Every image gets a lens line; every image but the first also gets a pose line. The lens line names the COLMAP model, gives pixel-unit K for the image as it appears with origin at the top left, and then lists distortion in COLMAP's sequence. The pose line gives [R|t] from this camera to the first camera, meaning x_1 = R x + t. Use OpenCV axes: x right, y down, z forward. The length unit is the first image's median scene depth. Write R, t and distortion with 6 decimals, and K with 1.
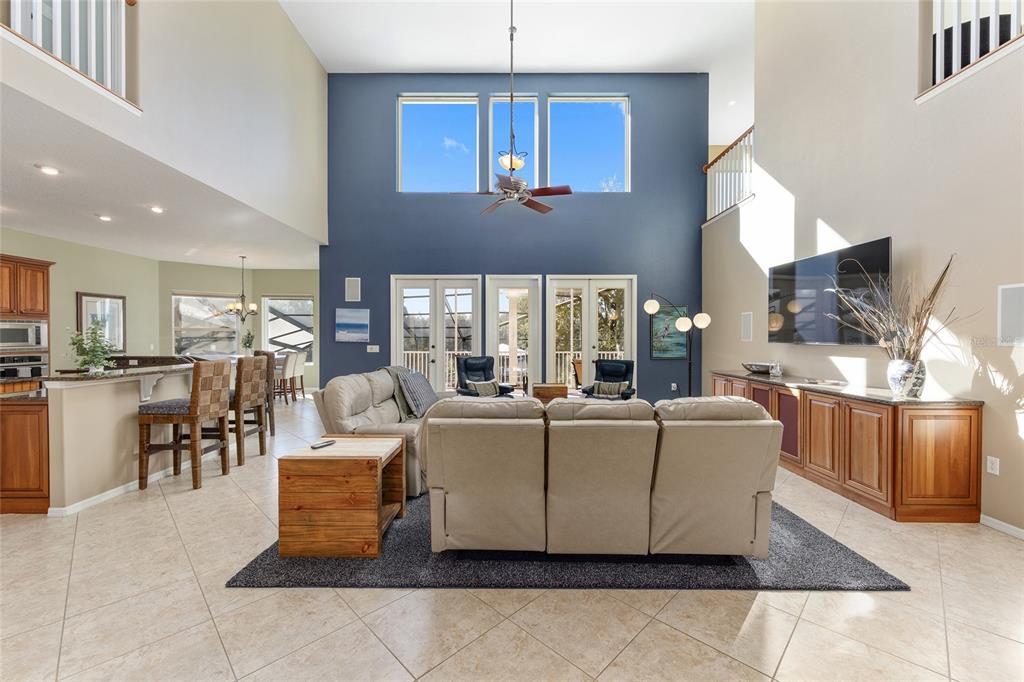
lens RADIAL K [[411.9, 0, 512.6], [0, 411.9, 344.7], [0, 0, 1]] dist [0.000843, -0.000001]
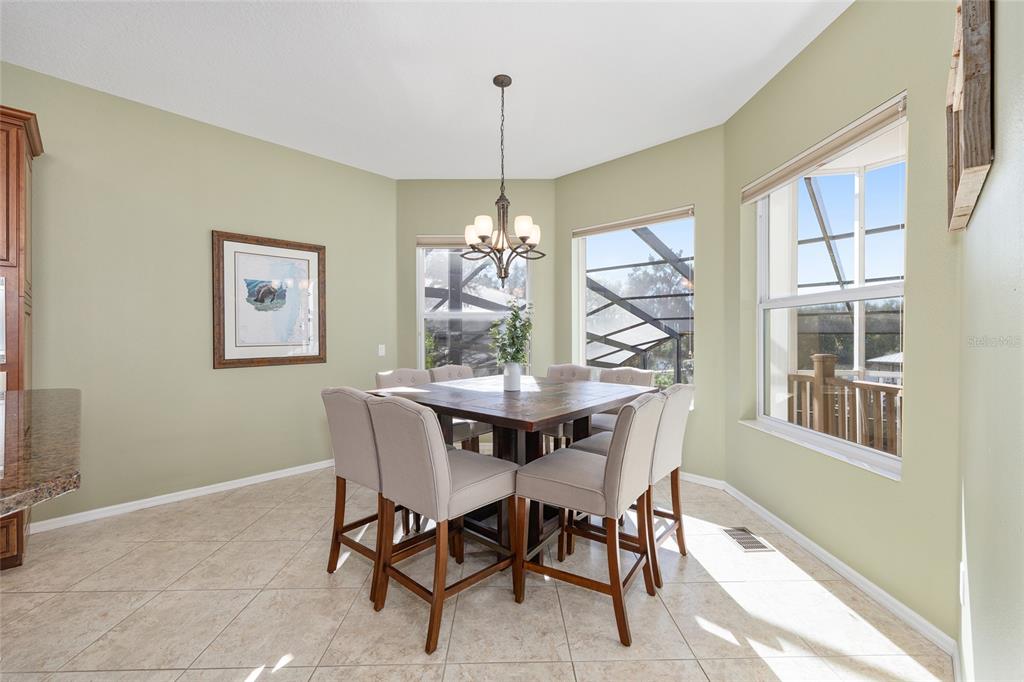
lens RADIAL K [[411.9, 0, 510.9], [0, 411.9, 334.0], [0, 0, 1]] dist [0.000843, -0.000001]
pose [[0.717274, -0.005033, -0.696773, -0.524350], [-0.010856, 0.999772, -0.018398, -0.008267], [0.696707, 0.020761, 0.717056, 0.957203]]
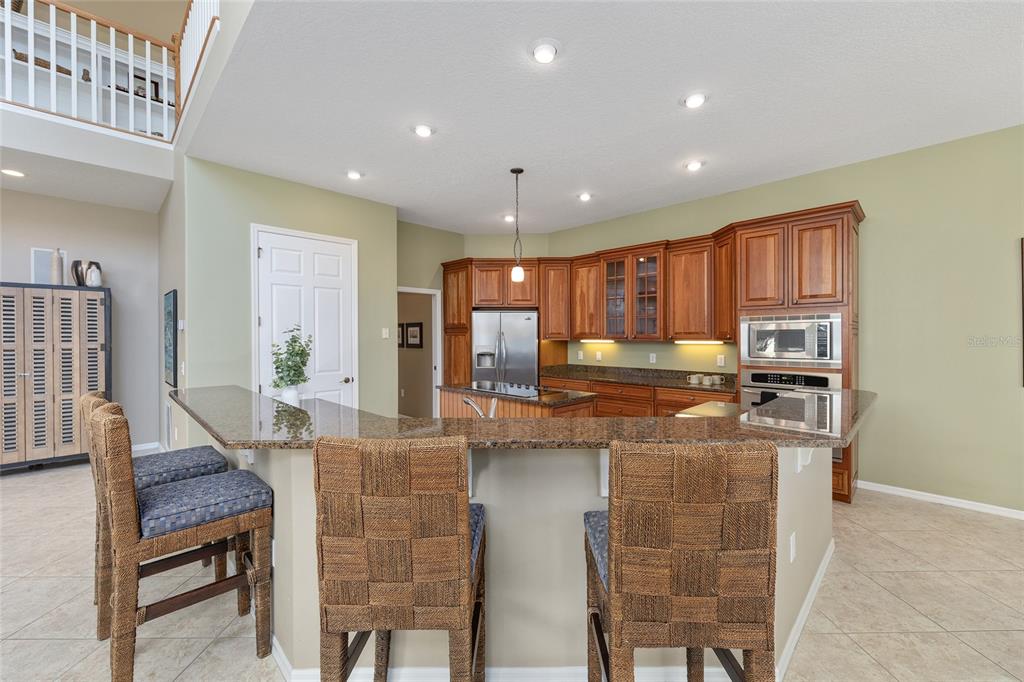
lens RADIAL K [[411.9, 0, 517.8], [0, 411.9, 340.0], [0, 0, 1]] dist [0.000843, -0.000001]
pose [[-0.702675, 0.009672, -0.711445, -0.407627], [-0.007956, 0.999738, 0.021449, -0.028952], [0.711466, 0.020732, -0.702414, 0.983539]]
